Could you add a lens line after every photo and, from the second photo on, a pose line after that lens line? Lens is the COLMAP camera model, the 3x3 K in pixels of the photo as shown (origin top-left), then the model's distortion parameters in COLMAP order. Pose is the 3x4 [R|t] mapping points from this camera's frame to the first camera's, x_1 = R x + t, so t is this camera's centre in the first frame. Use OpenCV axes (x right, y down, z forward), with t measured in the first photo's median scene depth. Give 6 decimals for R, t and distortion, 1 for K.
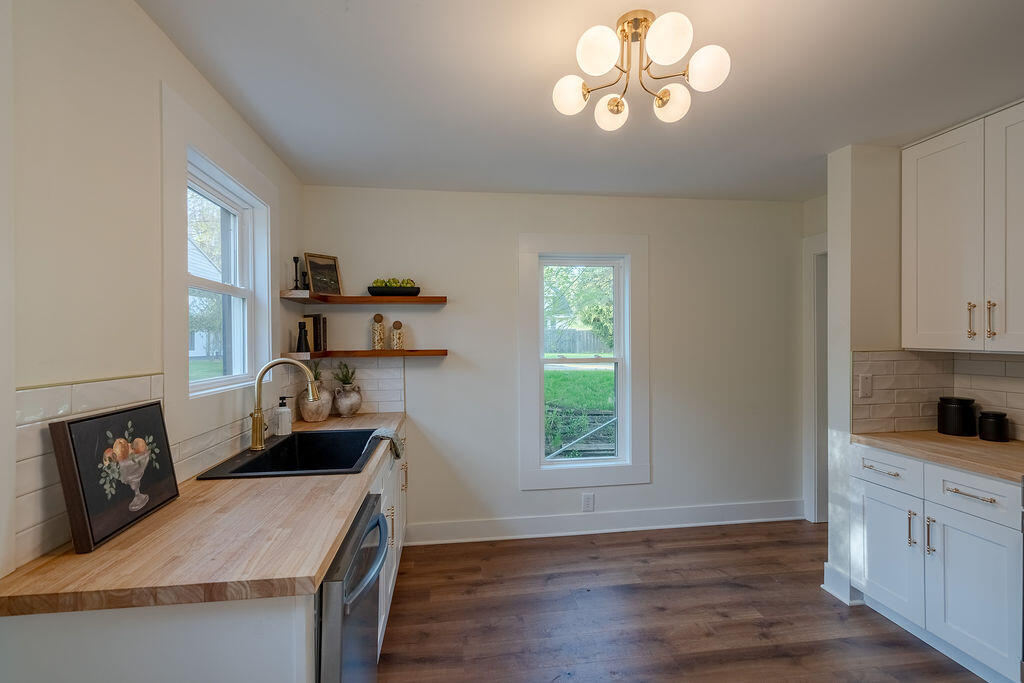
lens RADIAL K [[467.7, 0, 514.0], [0, 467.7, 336.5], [0, 0, 1]] dist [-0.016252, 0.005990]
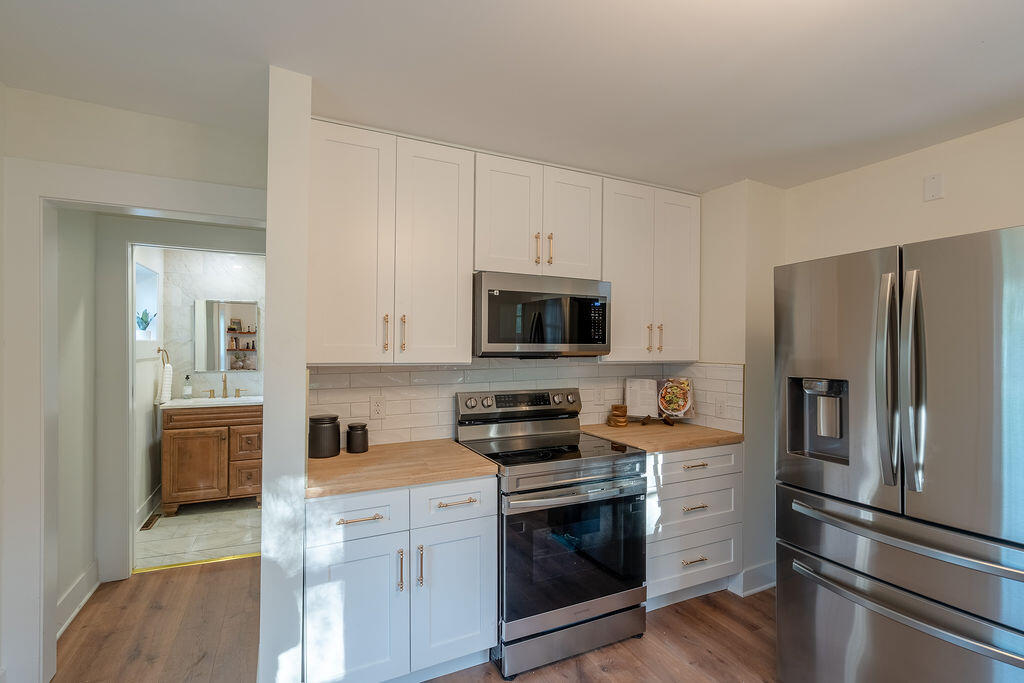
lens RADIAL K [[467.7, 0, 512.8], [0, 467.7, 342.5], [0, 0, 1]] dist [-0.016252, 0.005990]
pose [[-0.308656, 0.014934, 0.951056, -0.044806], [-0.006818, 0.999816, -0.017912, 0.001376], [-0.951149, -0.012013, -0.308498, 1.089133]]
